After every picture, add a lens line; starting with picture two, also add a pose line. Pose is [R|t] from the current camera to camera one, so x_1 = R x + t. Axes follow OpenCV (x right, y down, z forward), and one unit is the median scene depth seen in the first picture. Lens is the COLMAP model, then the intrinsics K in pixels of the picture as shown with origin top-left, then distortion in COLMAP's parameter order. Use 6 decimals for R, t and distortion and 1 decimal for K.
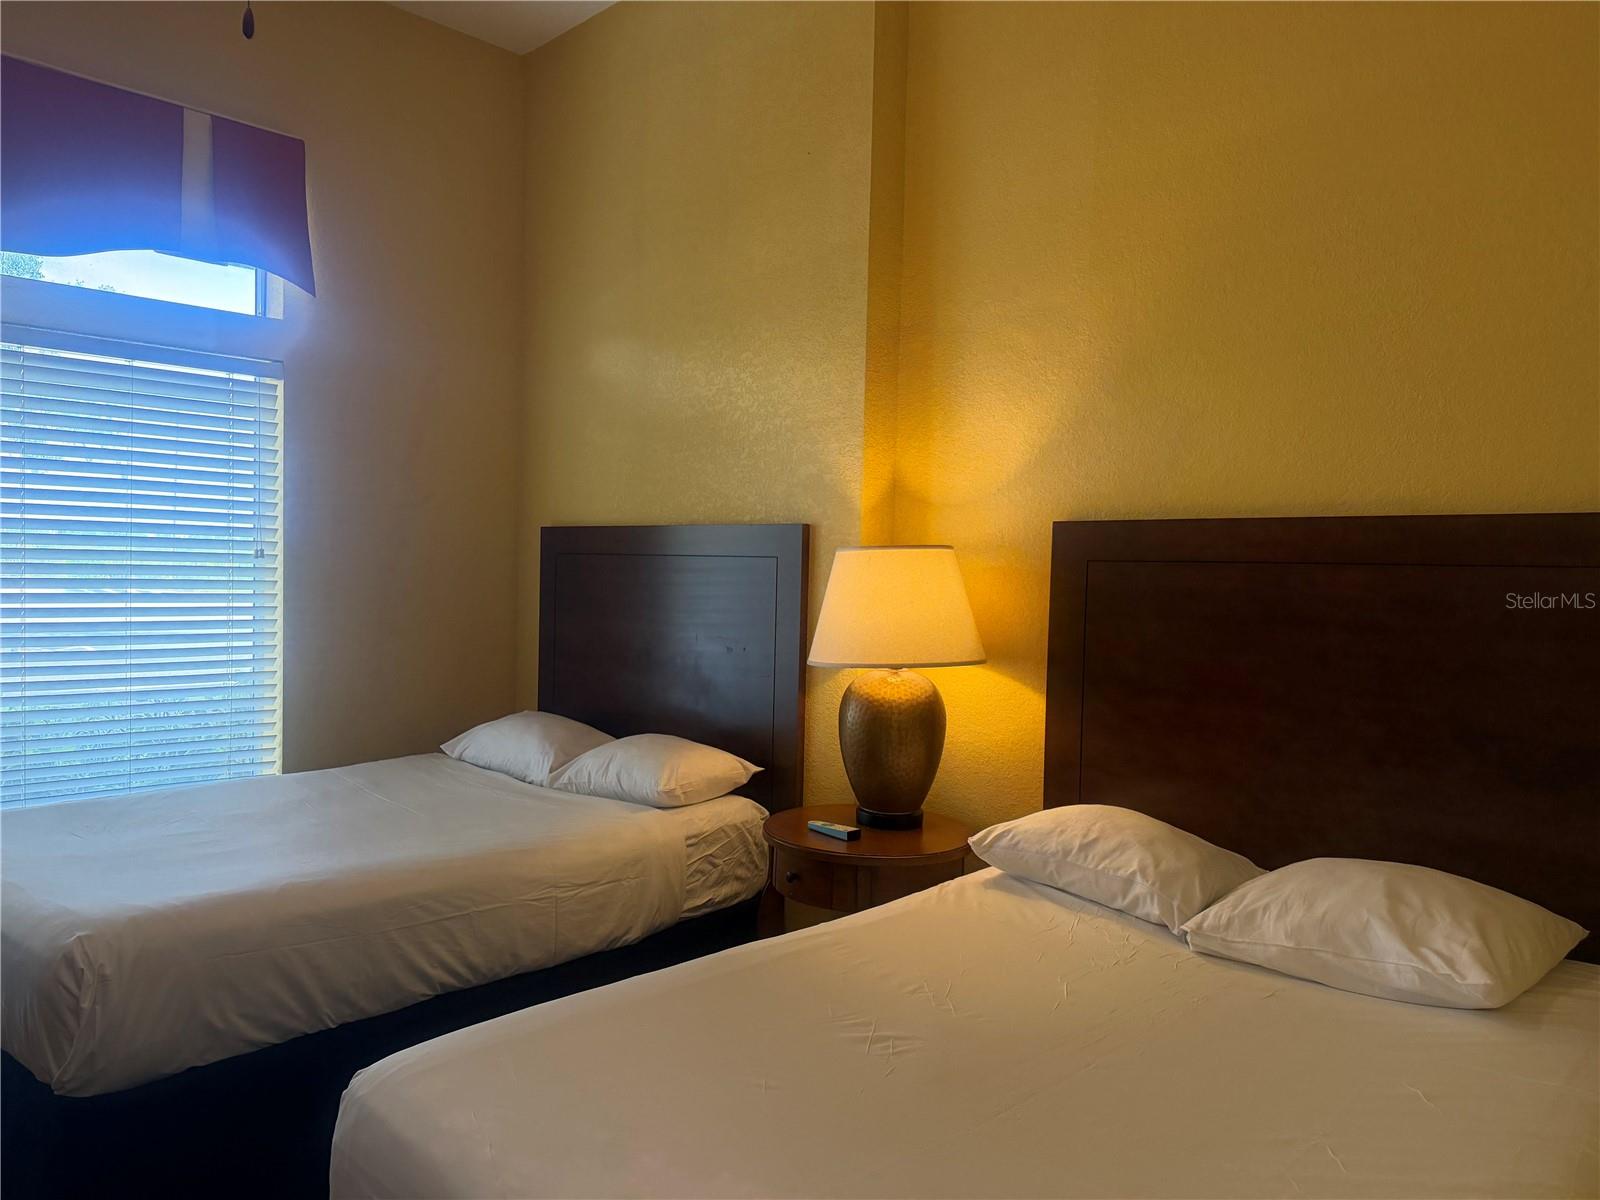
lens RADIAL K [[1127.8, 0, 800.0], [0, 1127.8, 600.0], [0, 0, 1]] dist [0.028378, -0.042365]
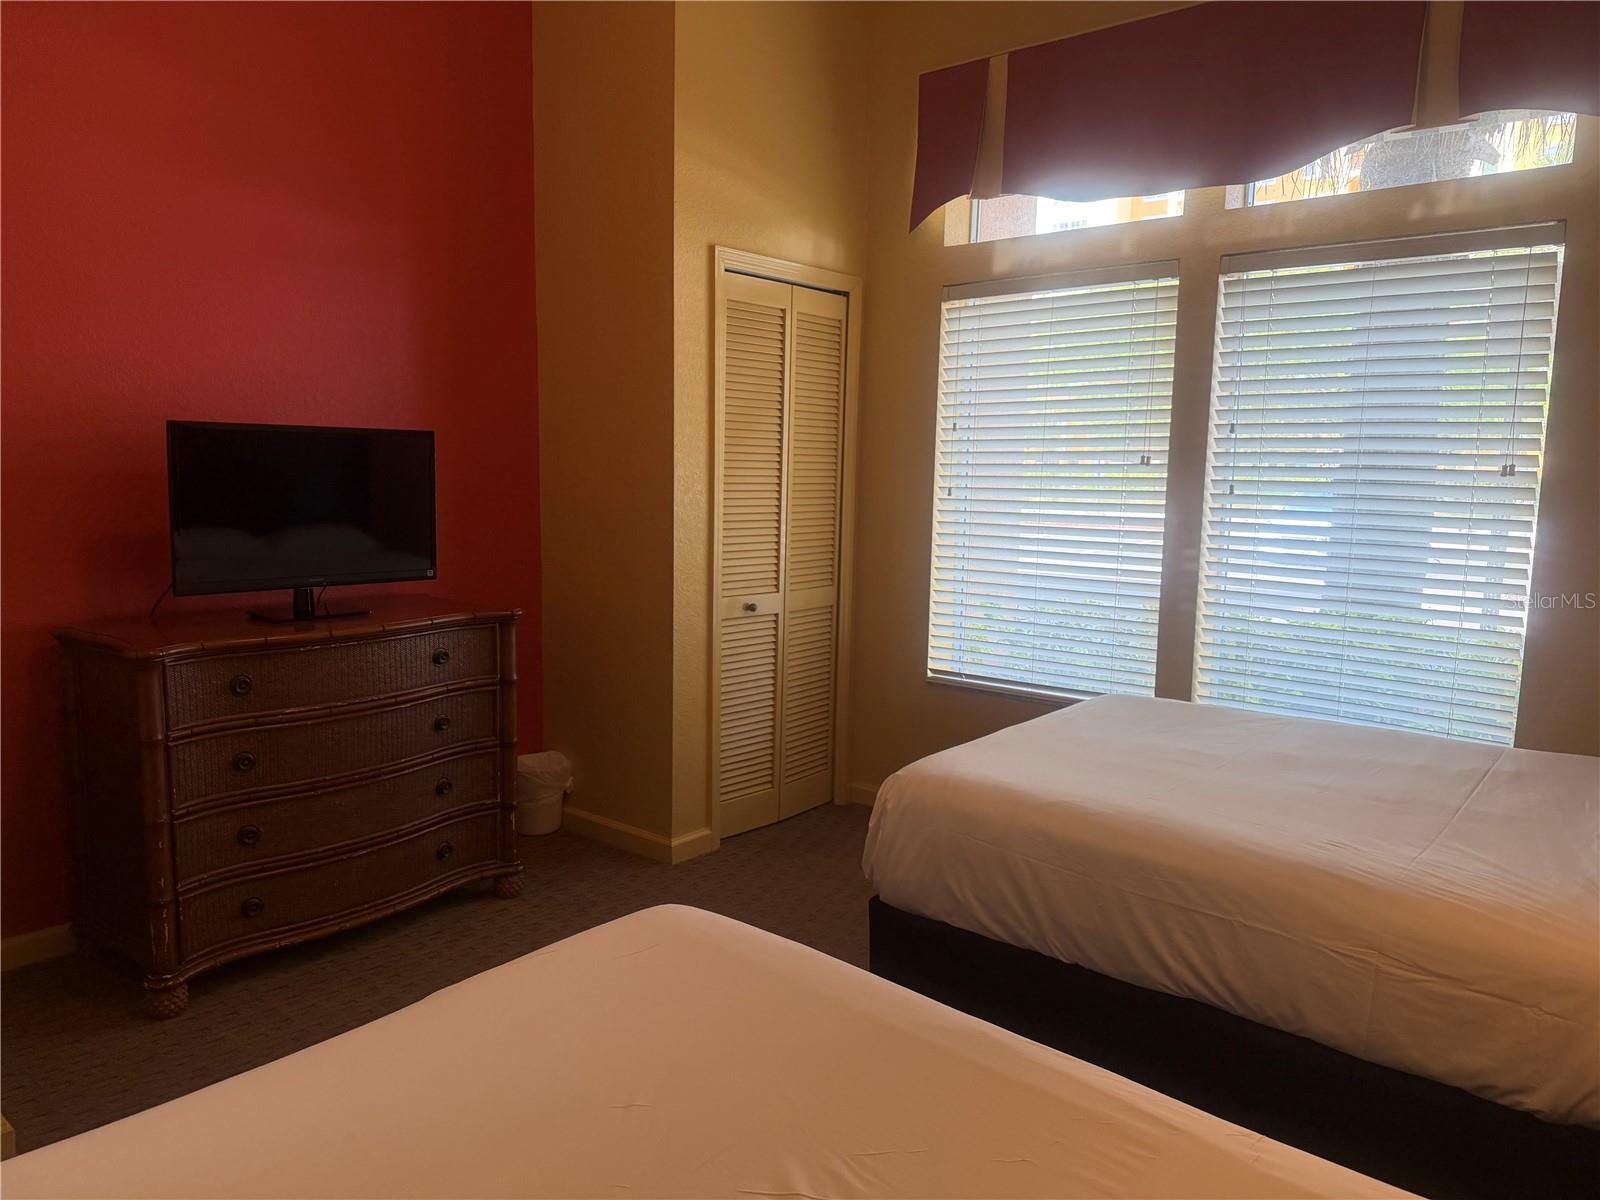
lens RADIAL K [[1153.4, 0, 800.0], [0, 1153.4, 600.0], [0, 0, 1]] dist [0.004247, 0.002166]
pose [[0.091517, 0.115849, -0.989042, 0.451806], [-0.057251, 0.992179, 0.110919, -0.016903], [0.994156, 0.046473, 0.097434, 0.616811]]
